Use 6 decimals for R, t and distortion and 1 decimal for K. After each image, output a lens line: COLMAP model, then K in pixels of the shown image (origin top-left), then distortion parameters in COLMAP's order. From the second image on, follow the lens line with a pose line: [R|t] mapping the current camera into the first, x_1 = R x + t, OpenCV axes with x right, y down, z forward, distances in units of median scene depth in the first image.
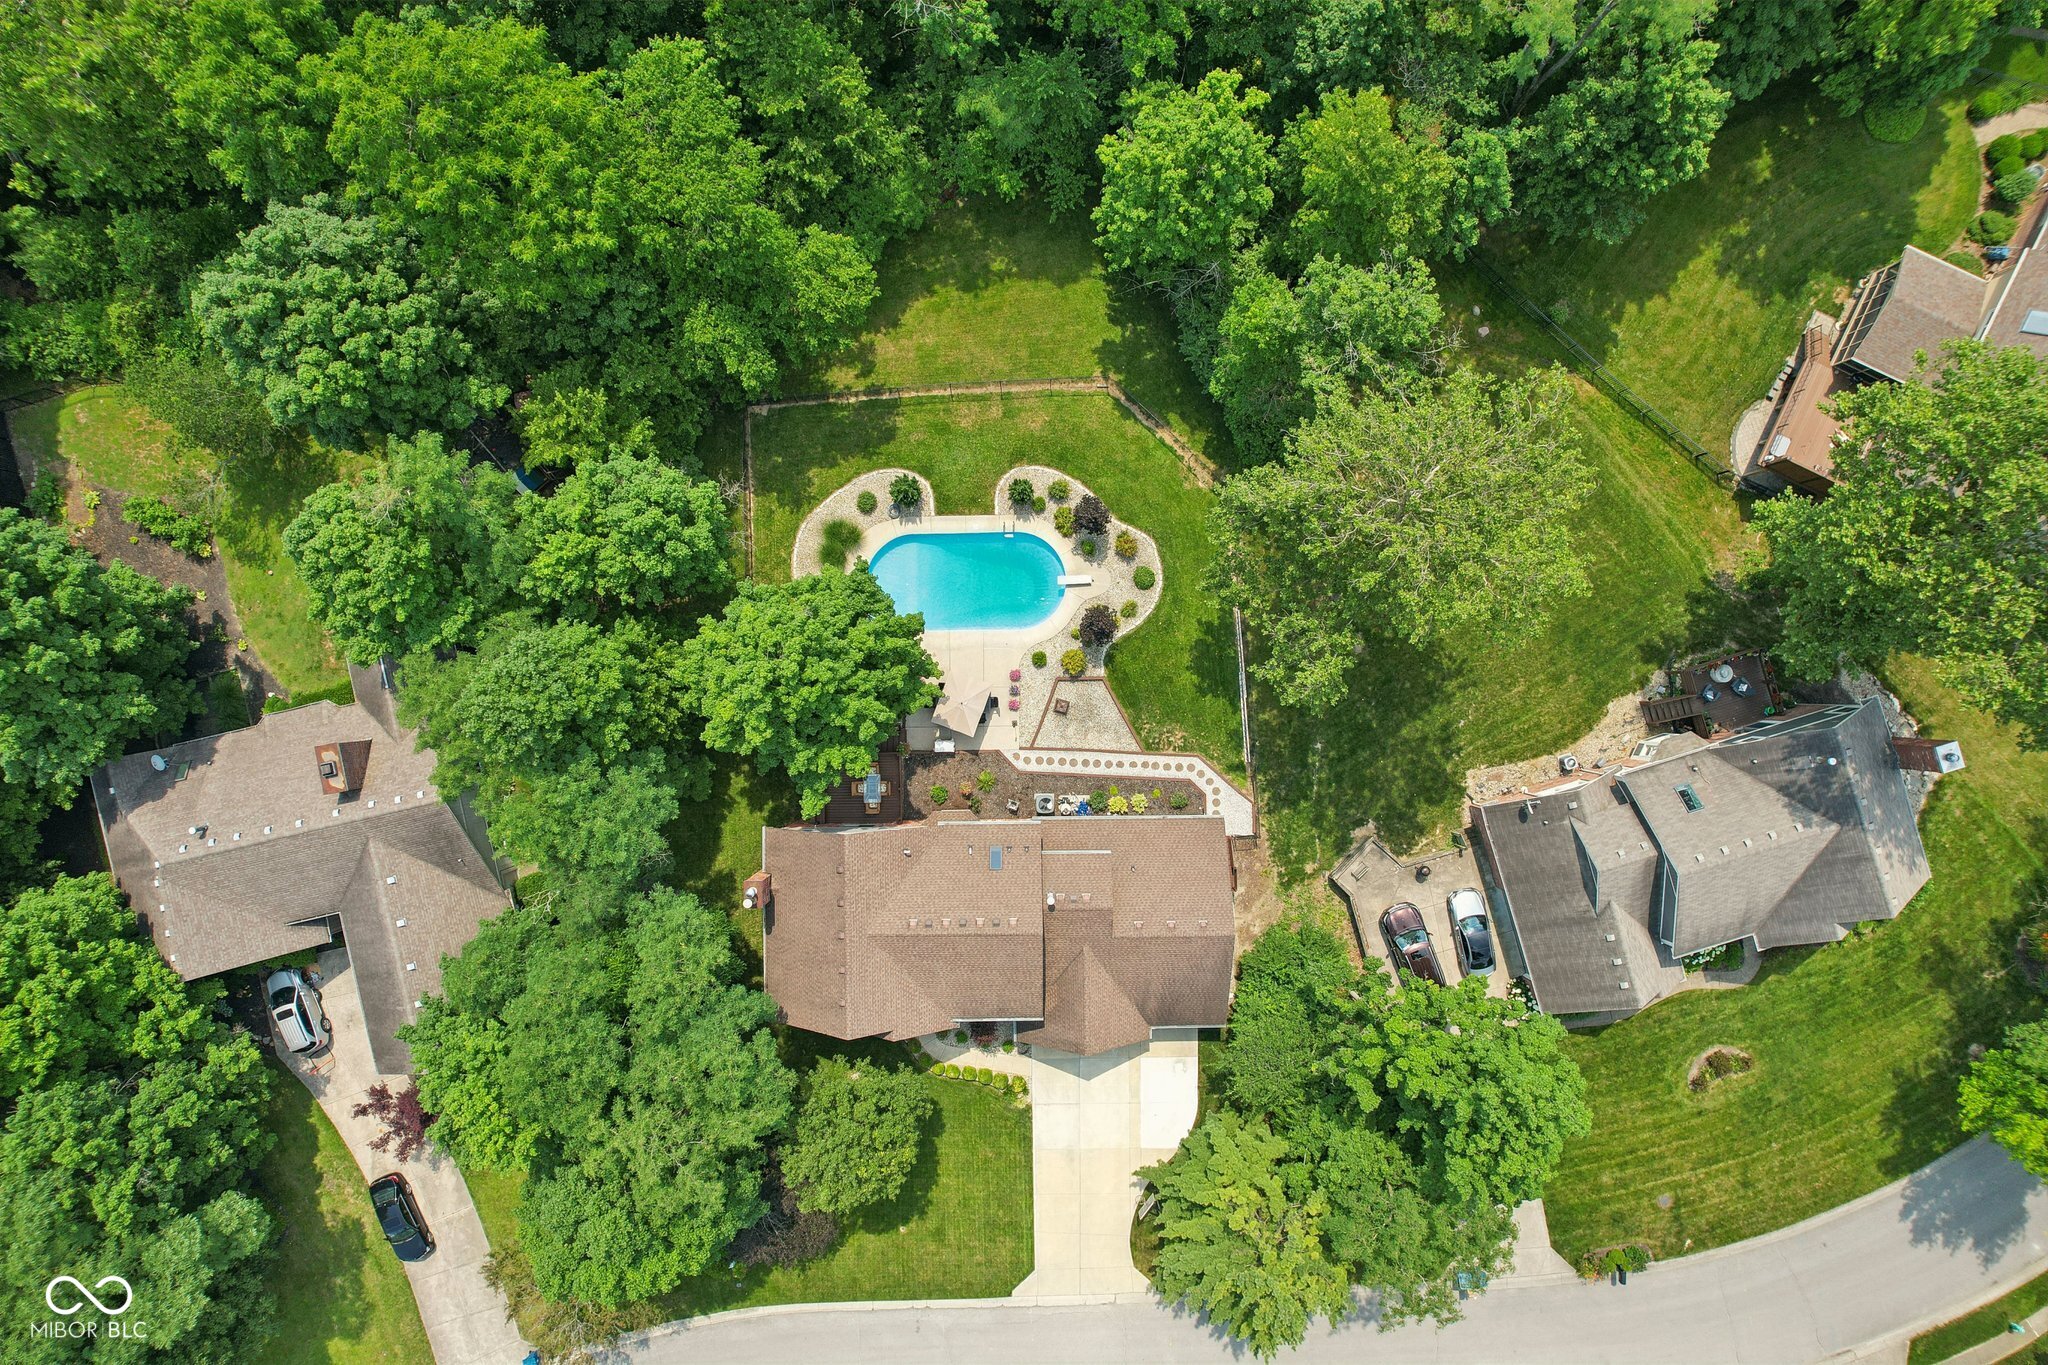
lens RADIAL K [[1319.7, 0, 1031.9], [0, 1319.7, 695.0], [0, 0, 1]] dist [-0.079259, 0.072676]
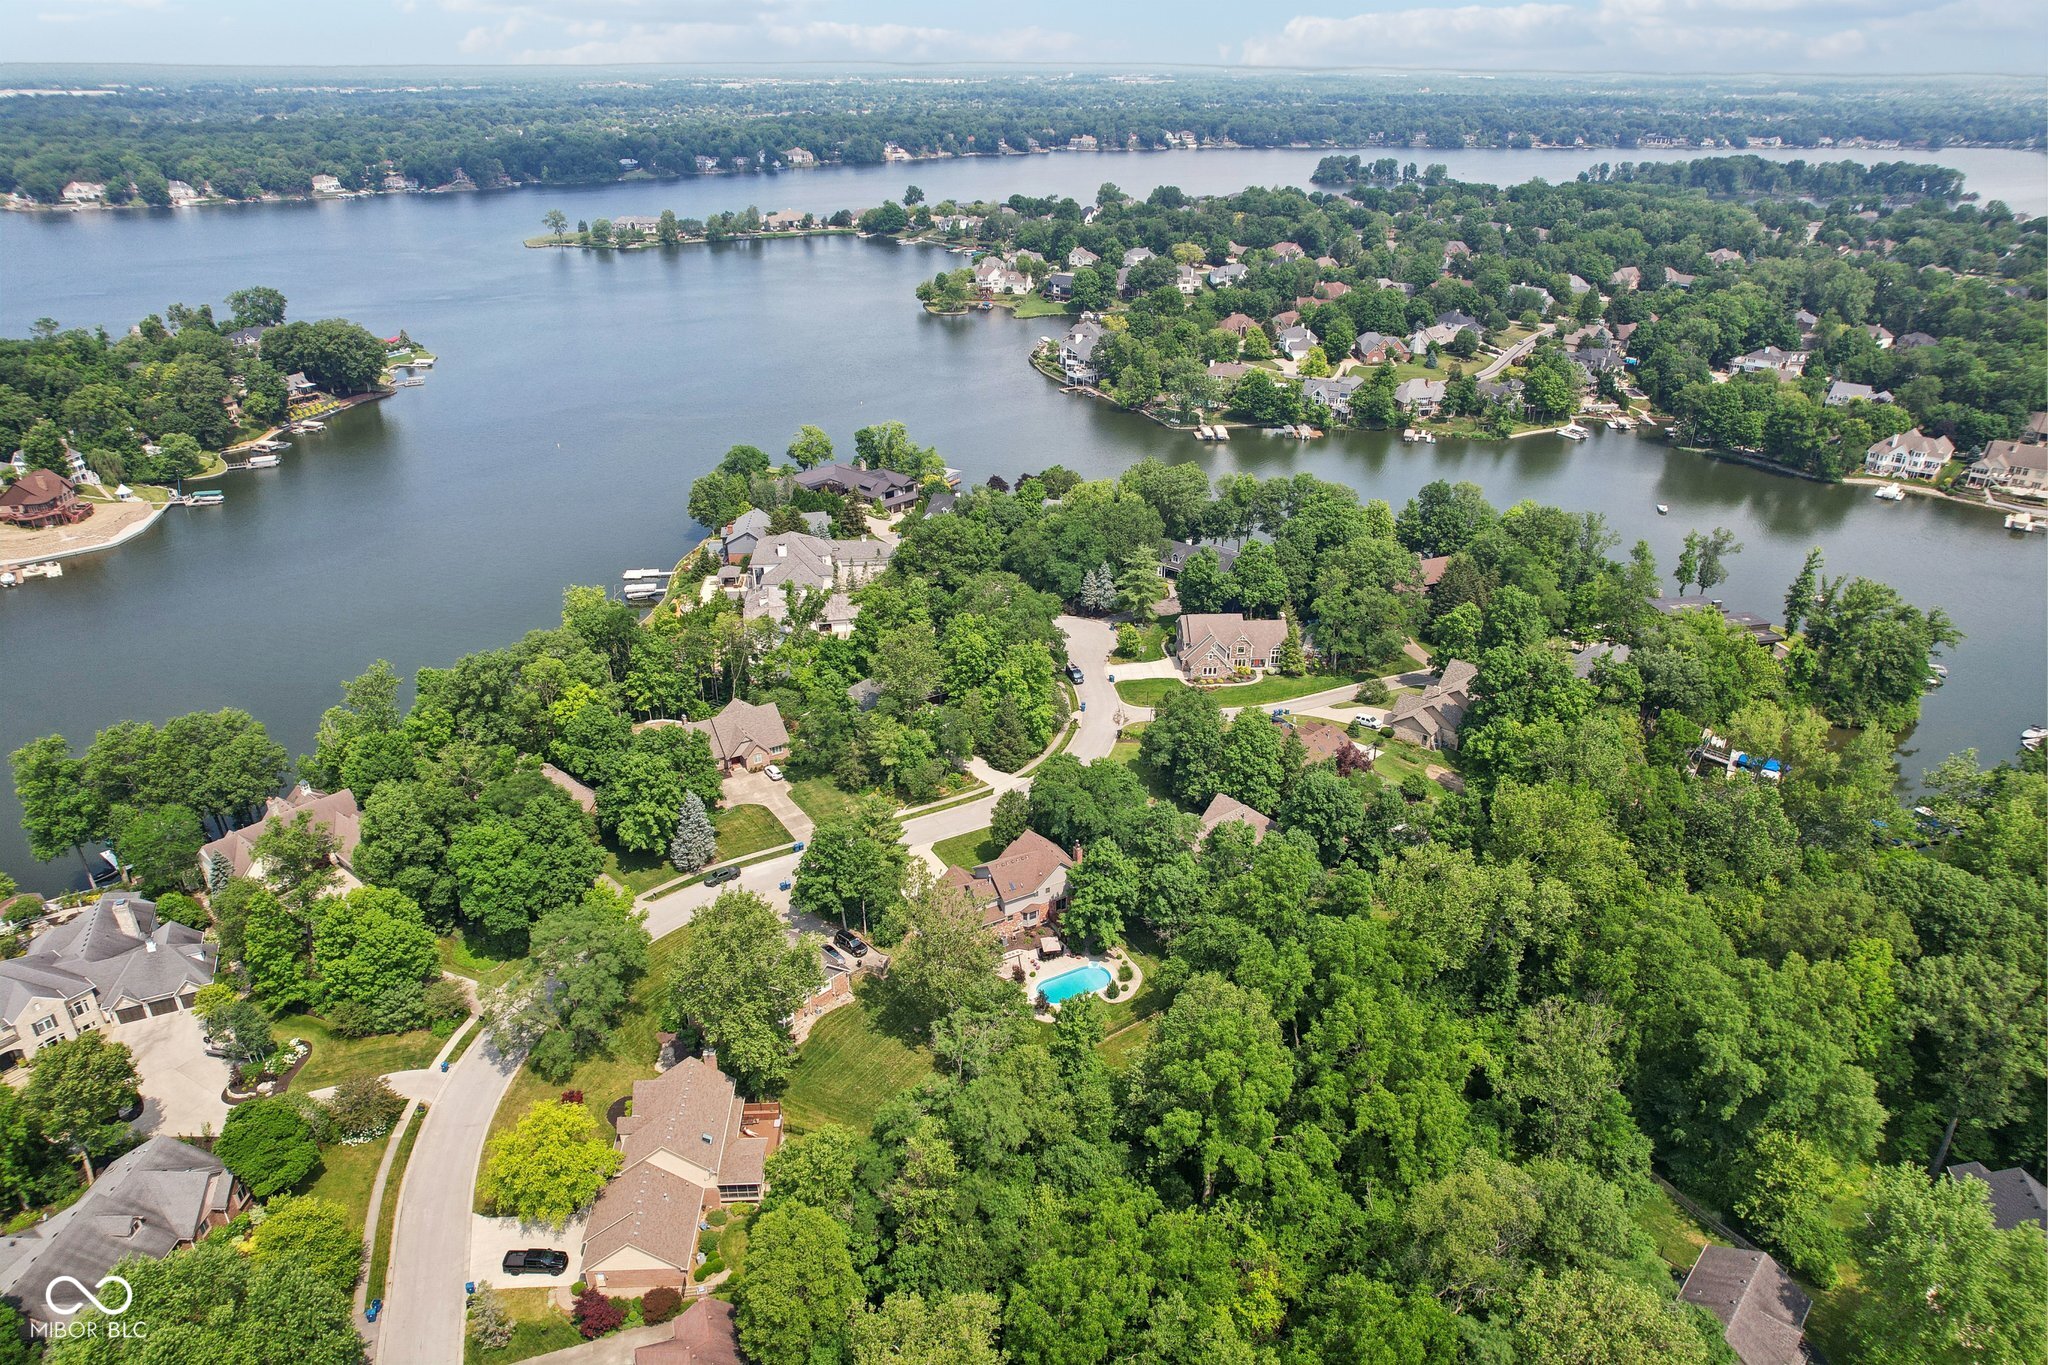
lens RADIAL K [[1319.7, 0, 1037.5], [0, 1319.7, 682.1], [0, 0, 1]] dist [-0.079259, 0.072676]
pose [[-0.874311, 0.209586, -0.437783, 0.987729], [-0.485363, -0.374318, 0.790132, -1.821992], [0.001731, 0.903305, 0.428995, -0.574704]]
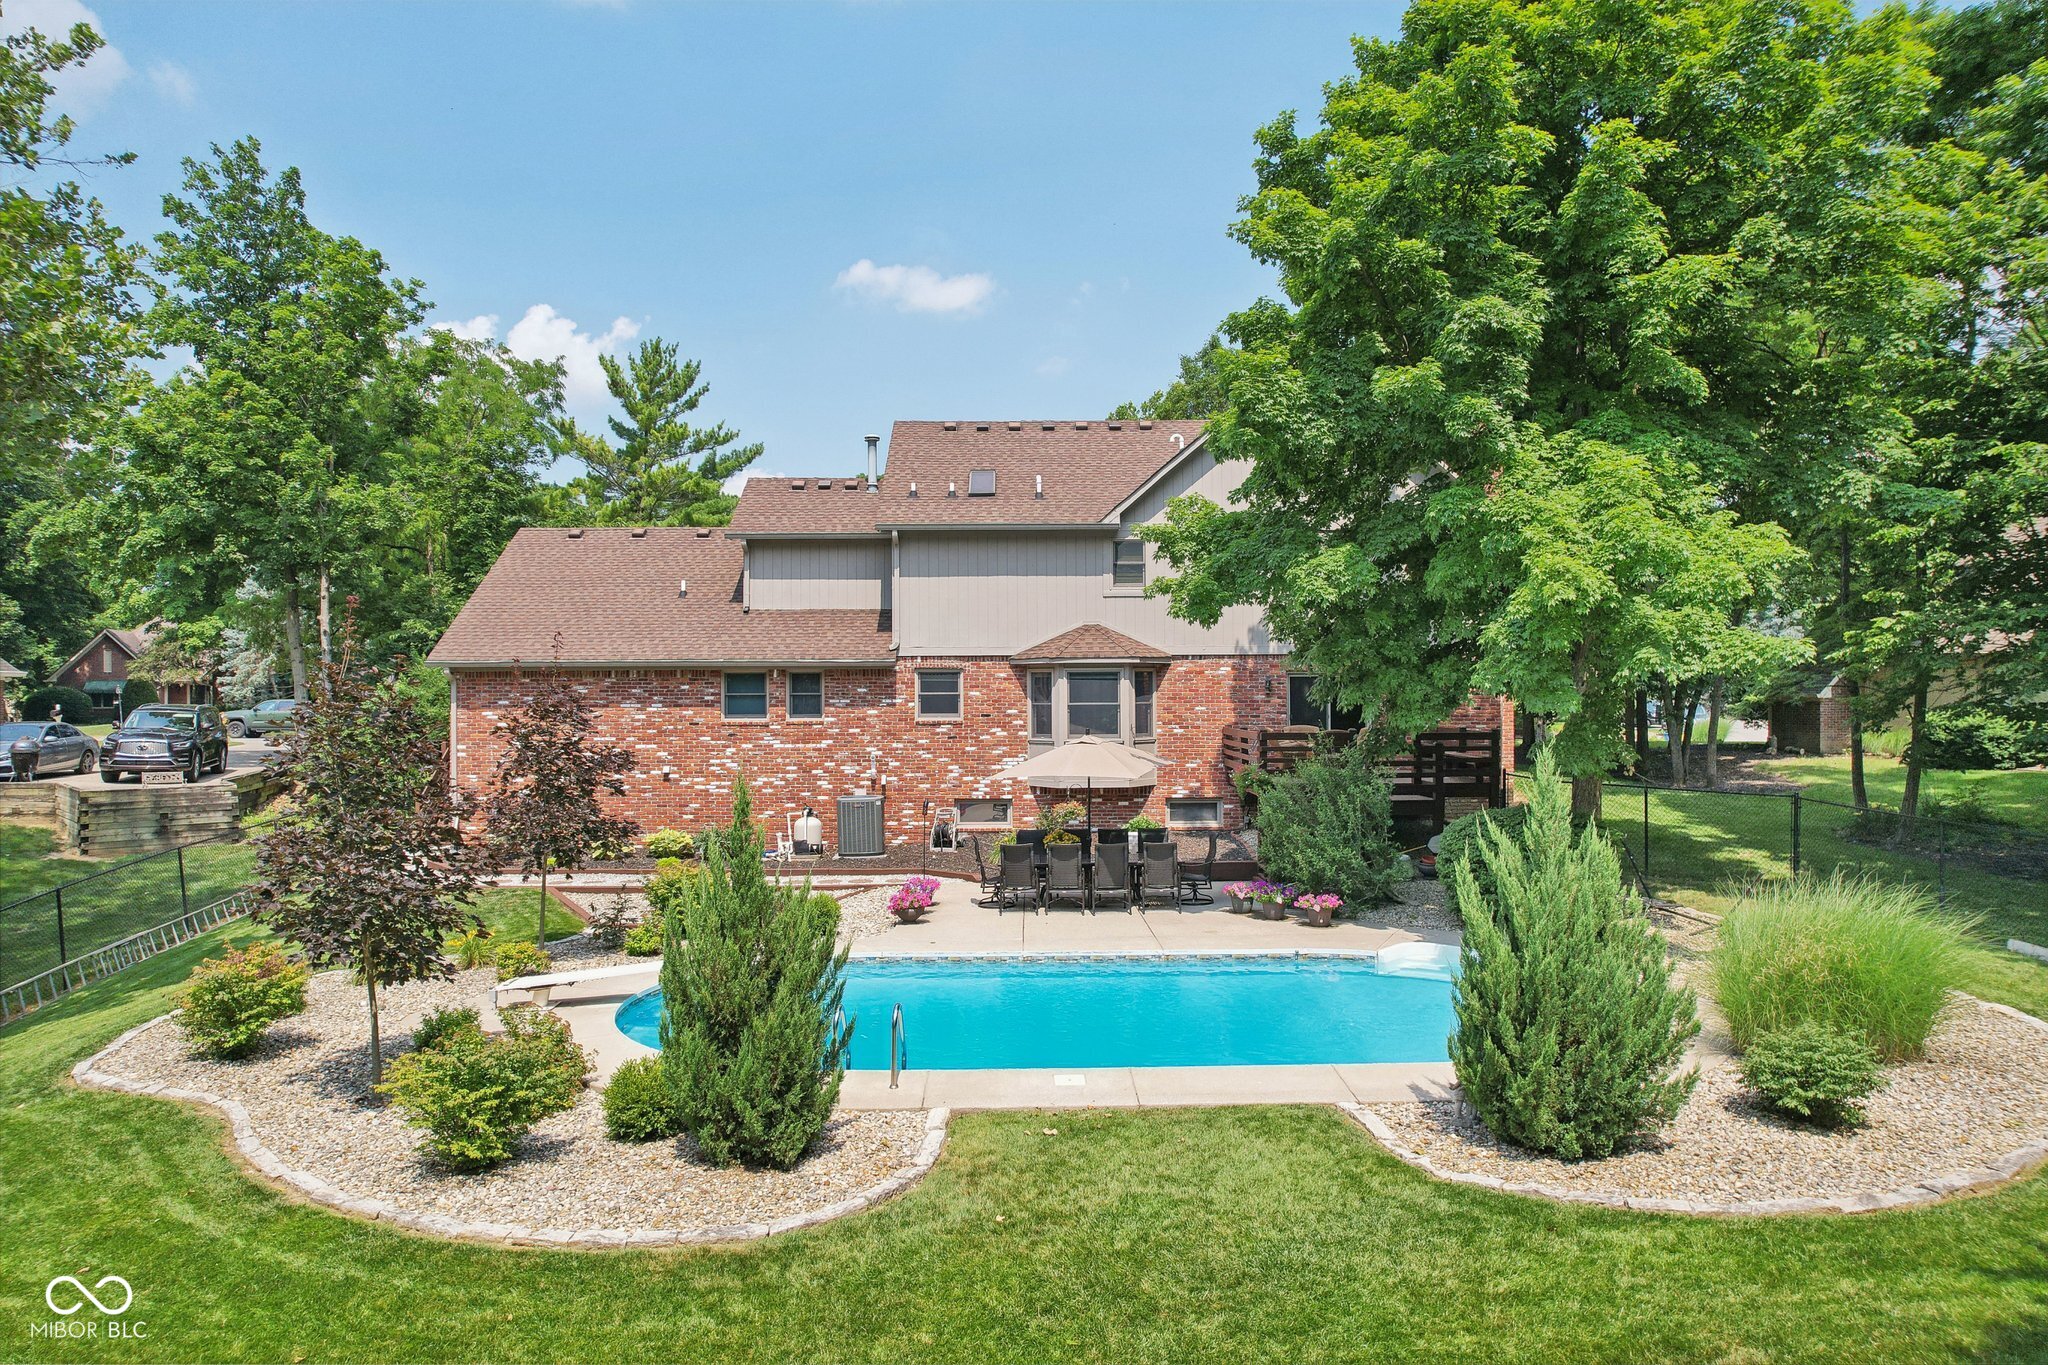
lens RADIAL K [[1319.7, 0, 1019.3], [0, 1319.7, 681.3], [0, 0, 1]] dist [-0.079259, 0.072676]
pose [[-0.999972, 0.006808, 0.003158, -0.037703], [0.003260, 0.014989, 0.999882, -0.298065], [0.006760, 0.999864, -0.015010, 0.975176]]
